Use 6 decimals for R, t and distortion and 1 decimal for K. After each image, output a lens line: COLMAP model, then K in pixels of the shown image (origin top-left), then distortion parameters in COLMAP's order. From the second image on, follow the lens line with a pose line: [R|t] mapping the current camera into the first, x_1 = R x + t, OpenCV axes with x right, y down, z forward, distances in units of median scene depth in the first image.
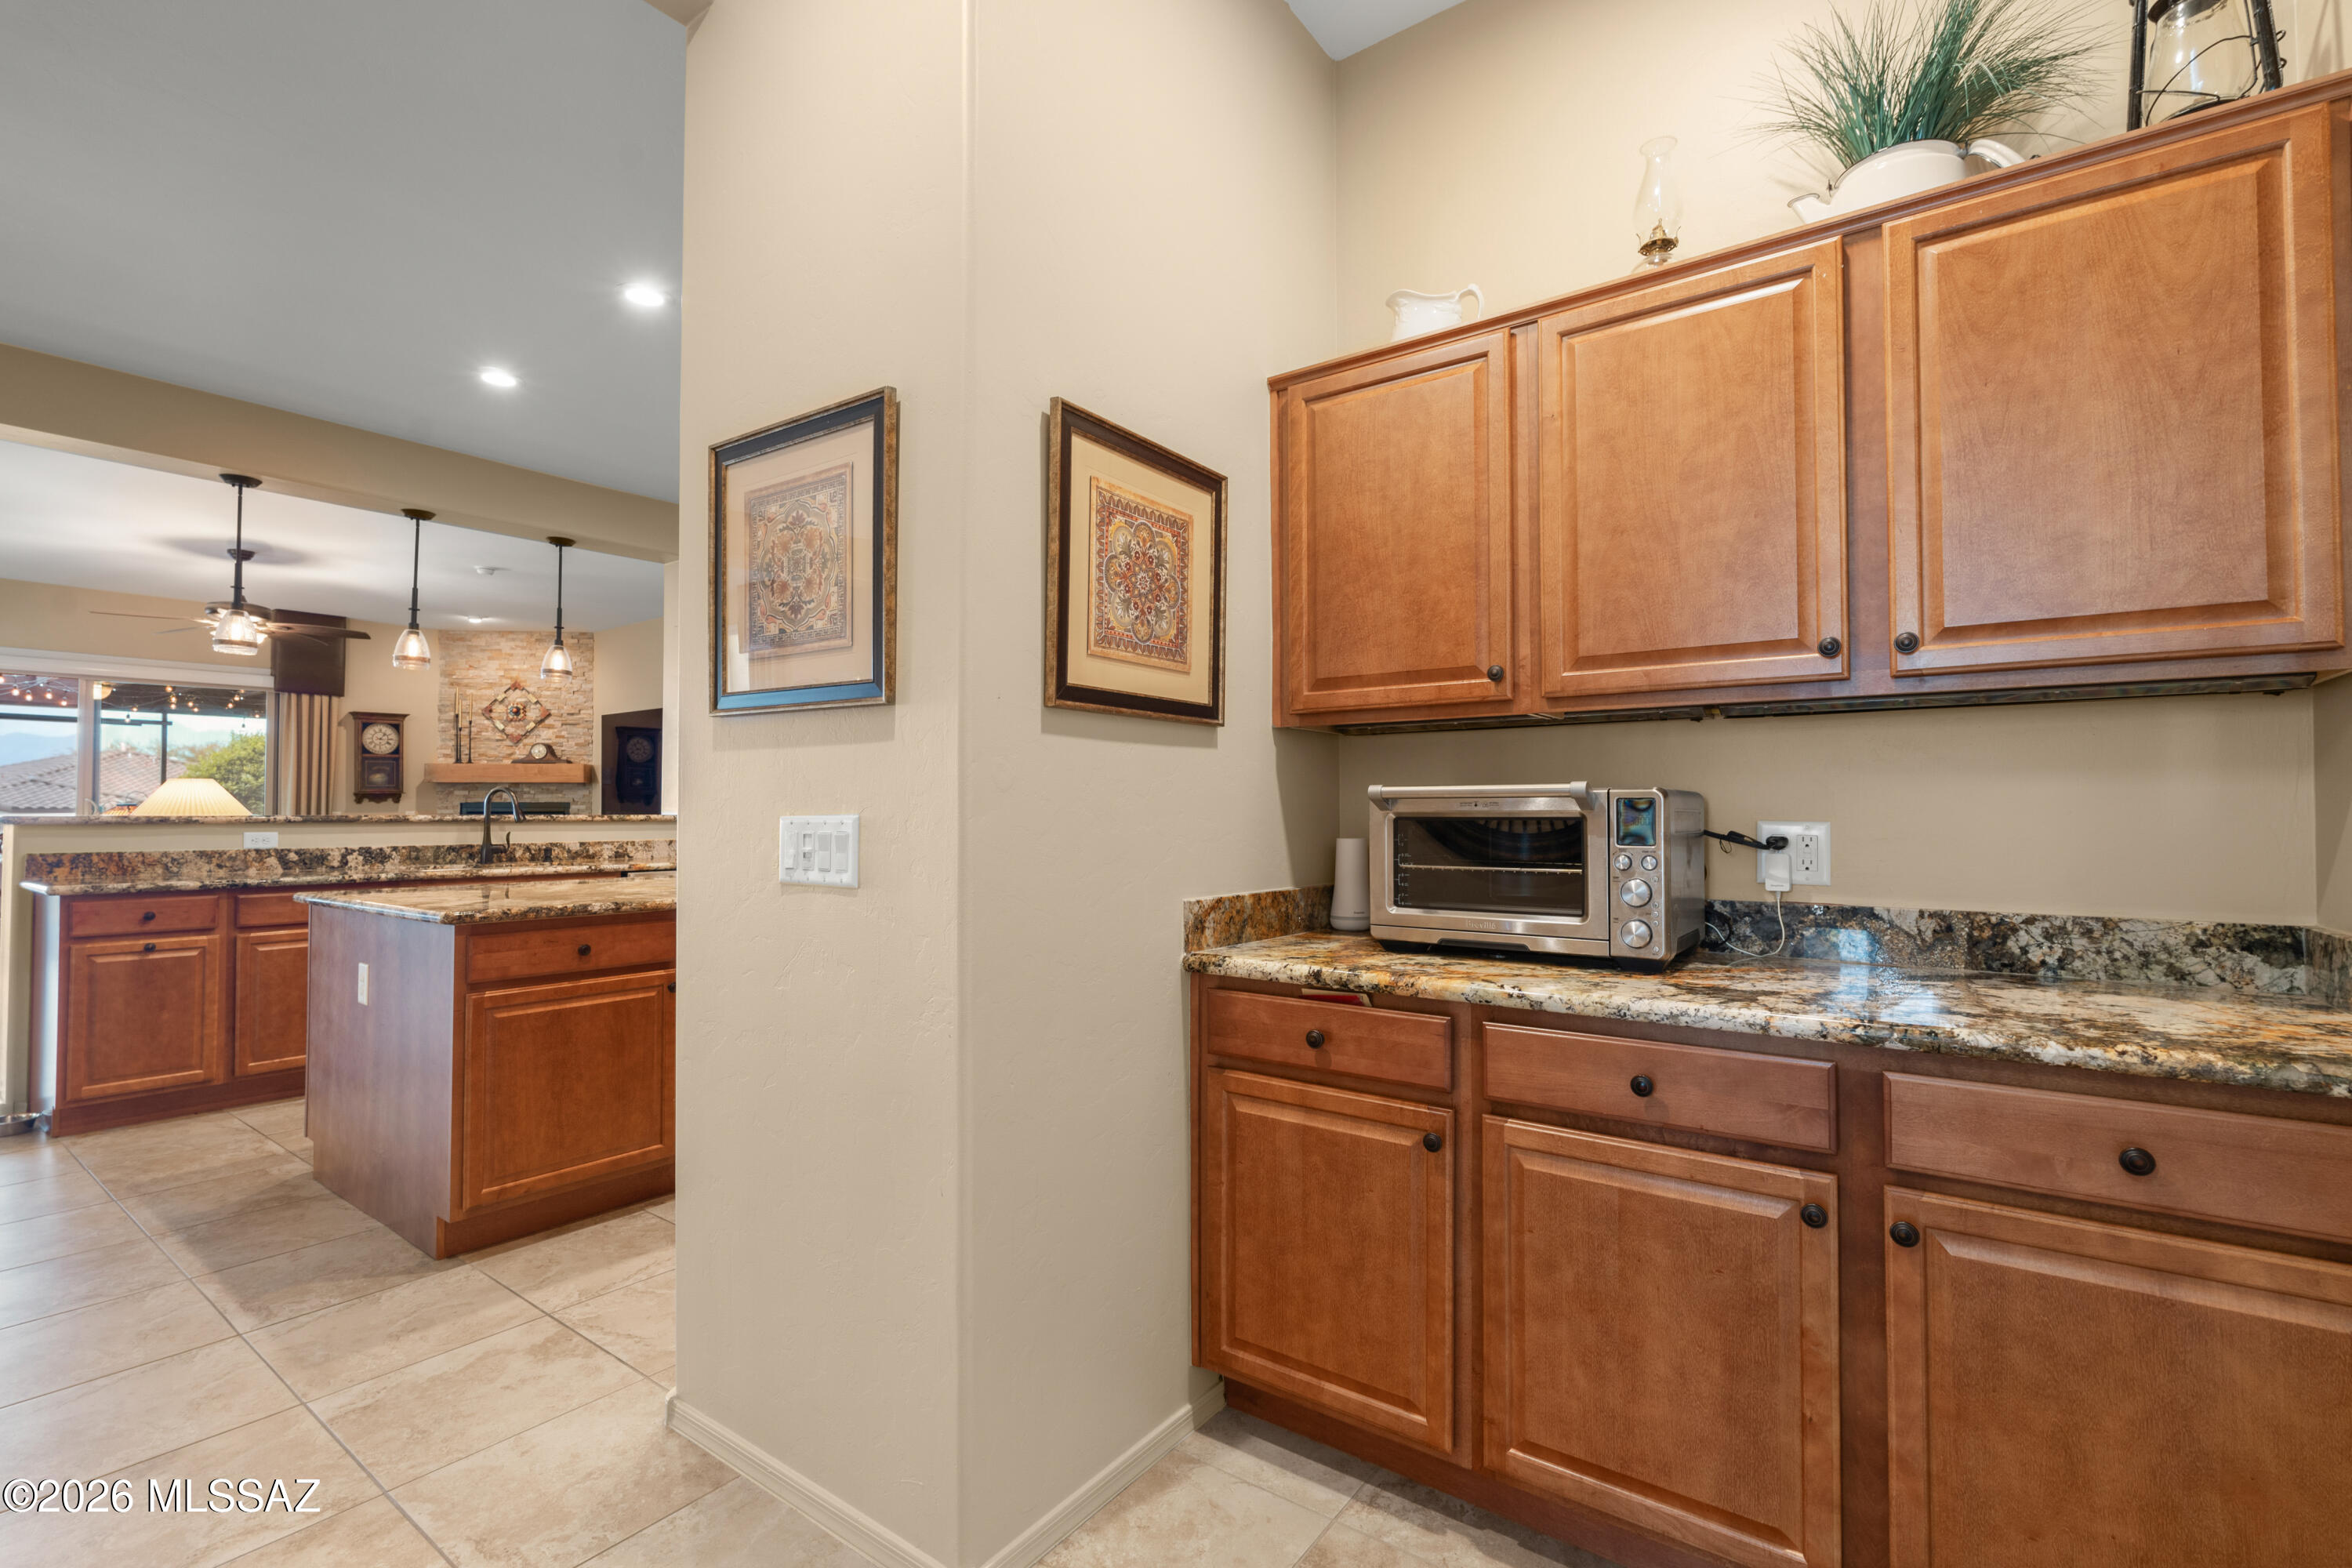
lens RADIAL K [[1029.3, 0, 1173.9], [0, 1029.3, 792.4], [0, 0, 1]] dist [-0.005127, 0.000565]
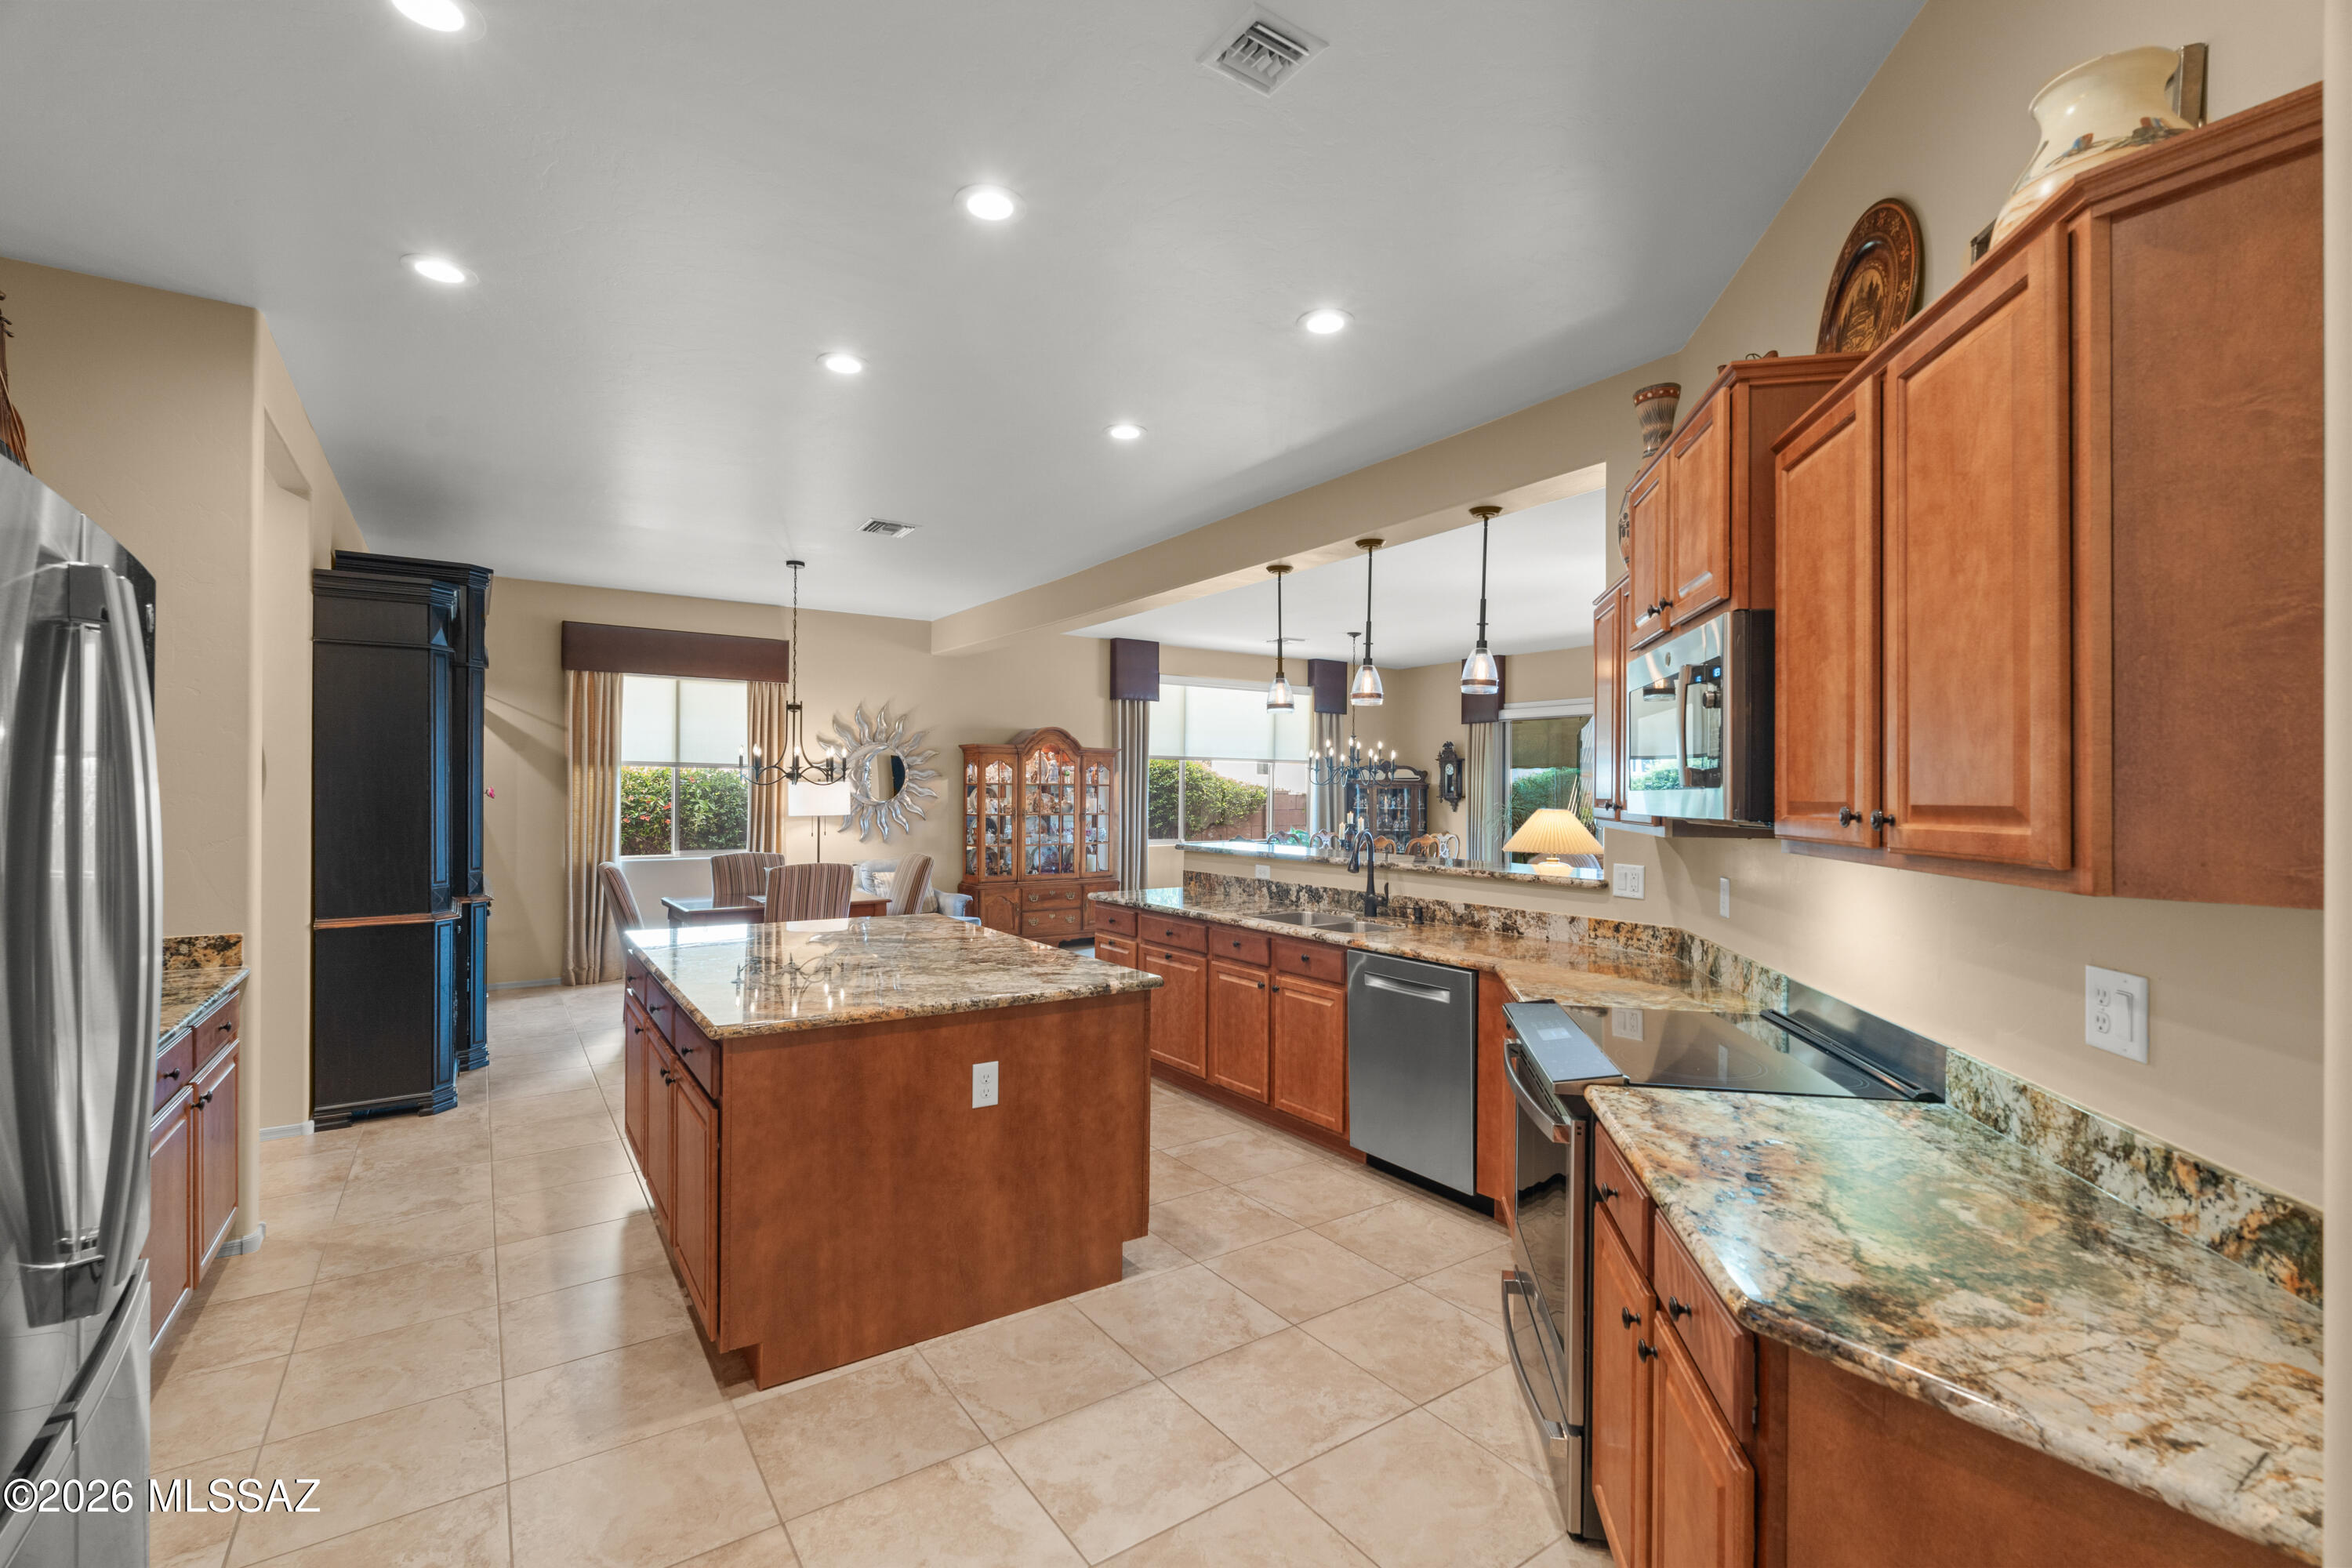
lens RADIAL K [[1029.3, 0, 1176.5], [0, 1029.3, 795.4], [0, 0, 1]] dist [-0.005127, 0.000565]
pose [[-0.335250, 0.000521, -0.942129, 0.119745], [0.009958, 0.999946, -0.002991, -0.018023], [0.942076, -0.010385, -0.335237, 0.616078]]
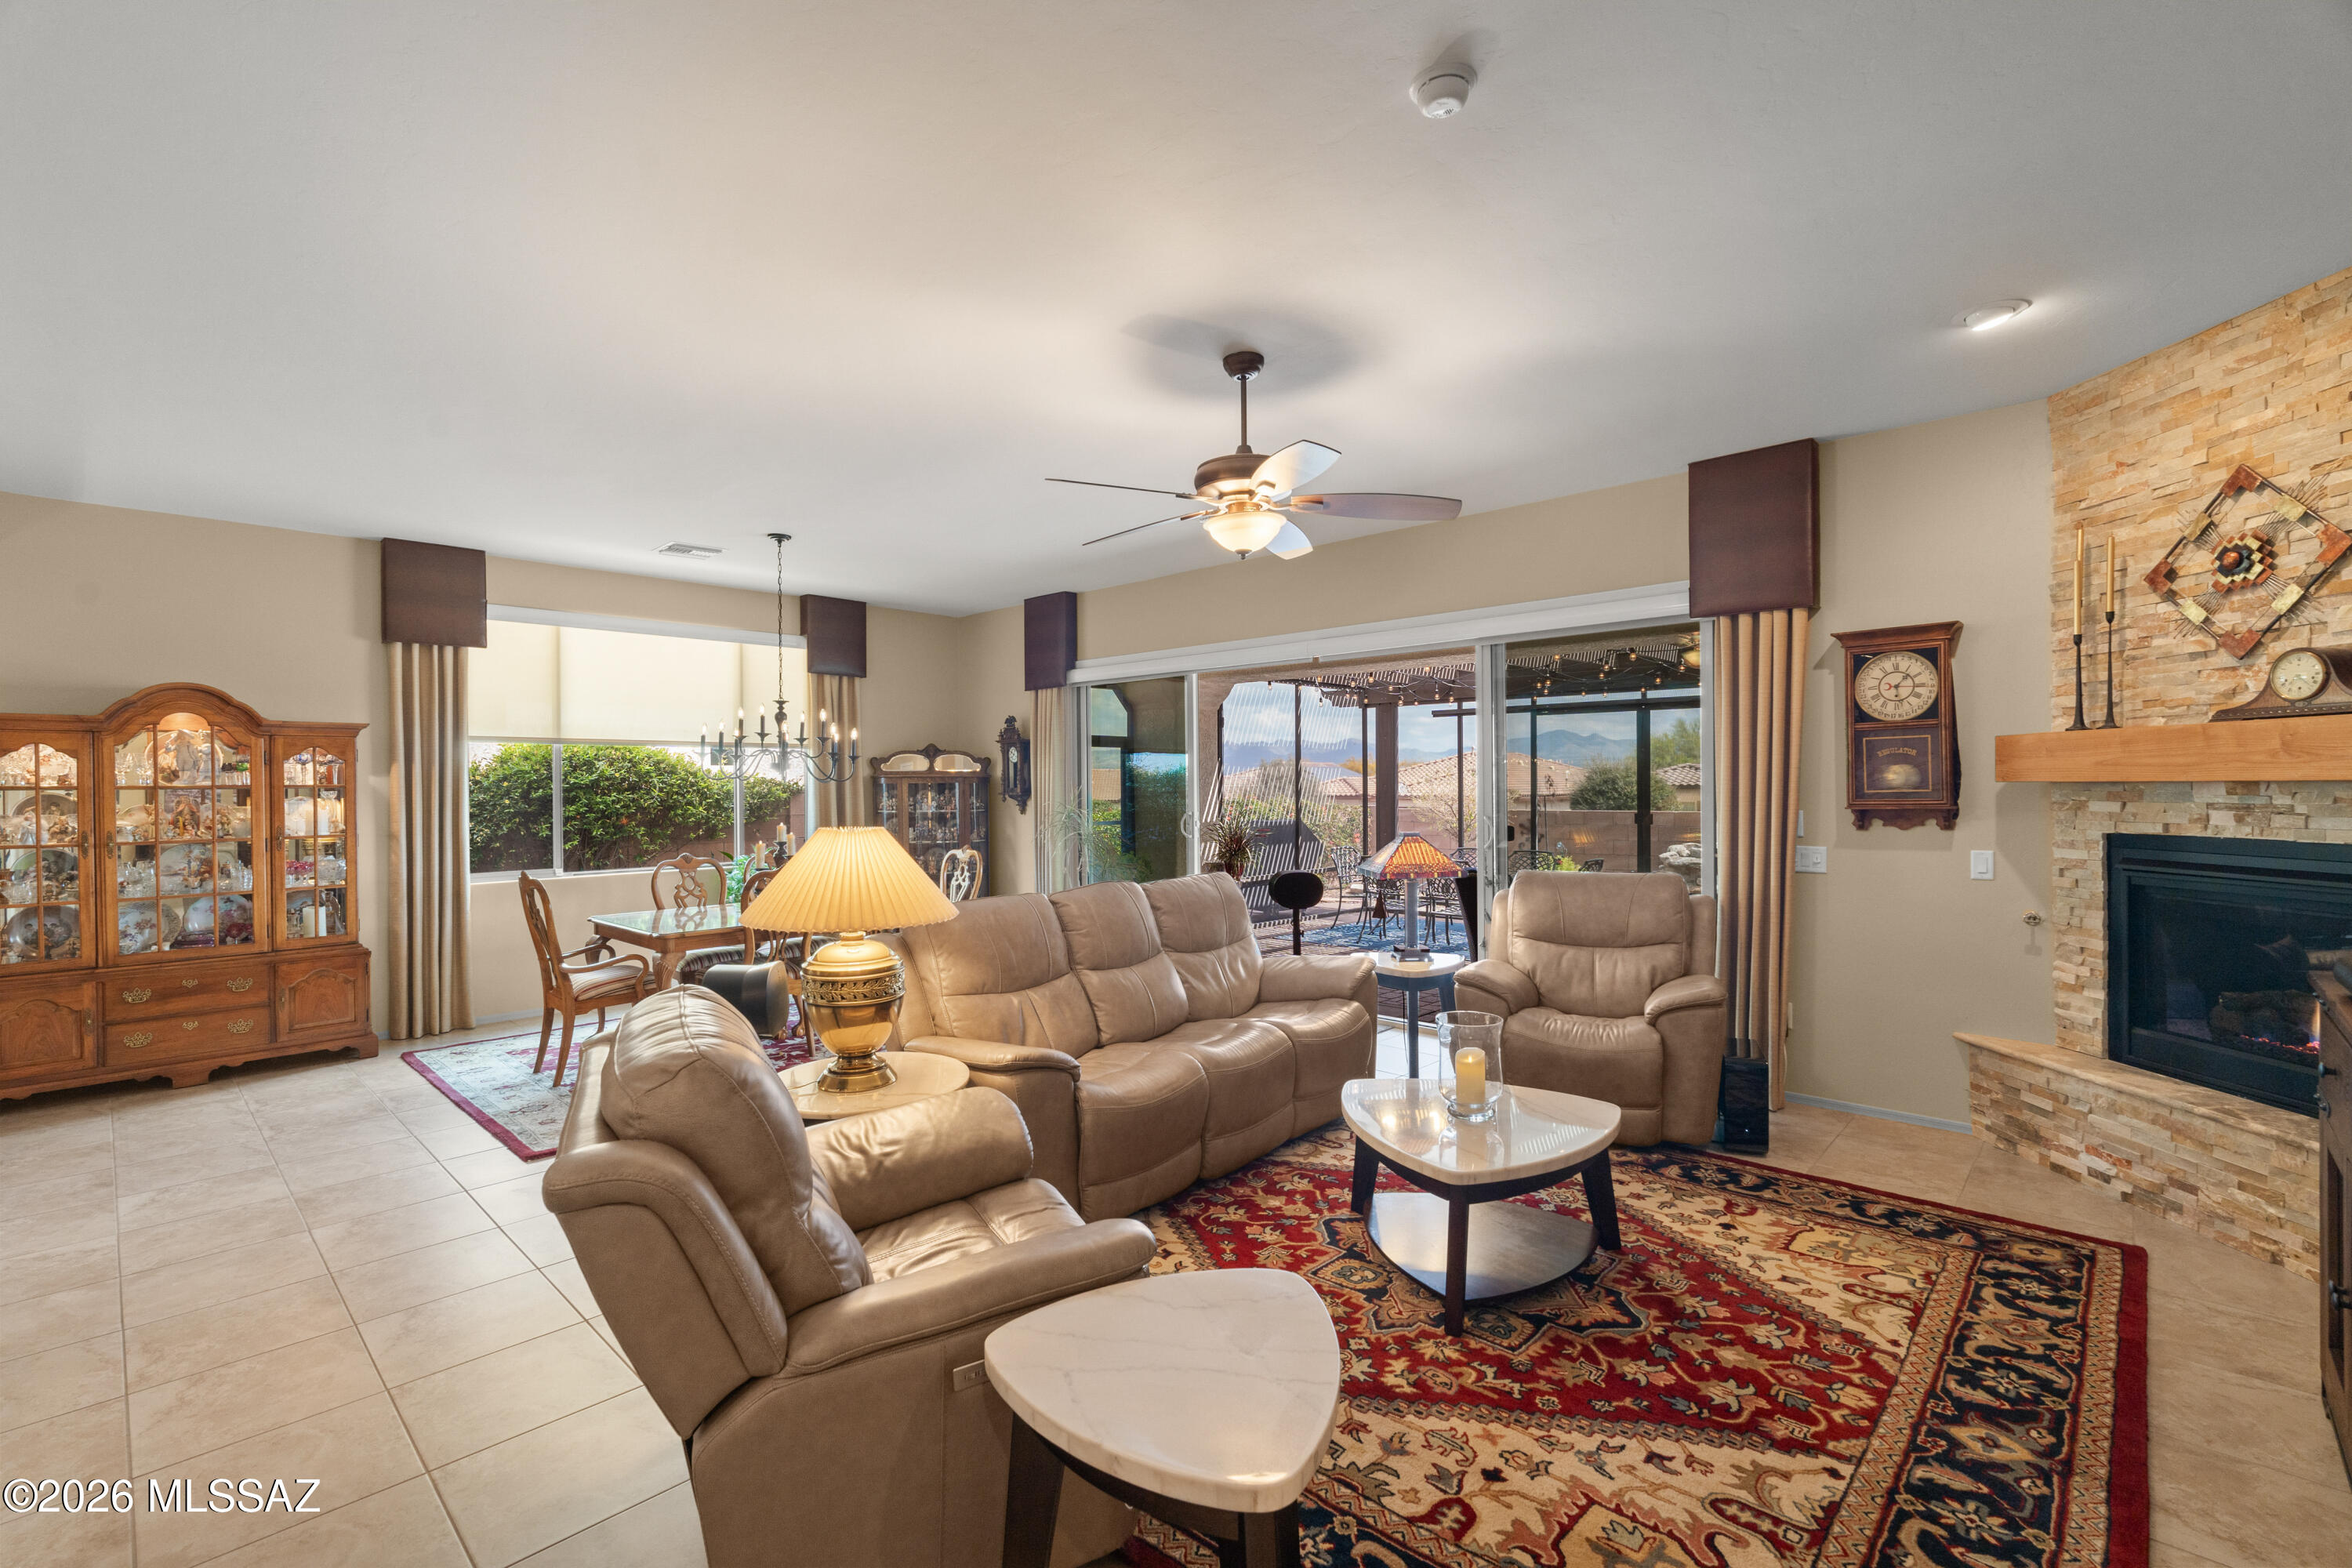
lens RADIAL K [[1029.3, 0, 1182.2], [0, 1029.3, 783.6], [0, 0, 1]] dist [-0.005127, 0.000565]
pose [[-0.126686, -0.000597, -0.991943, -0.299487], [0.027982, 0.999600, -0.004175, -0.017400], [0.991548, -0.028286, -0.126619, 0.765289]]
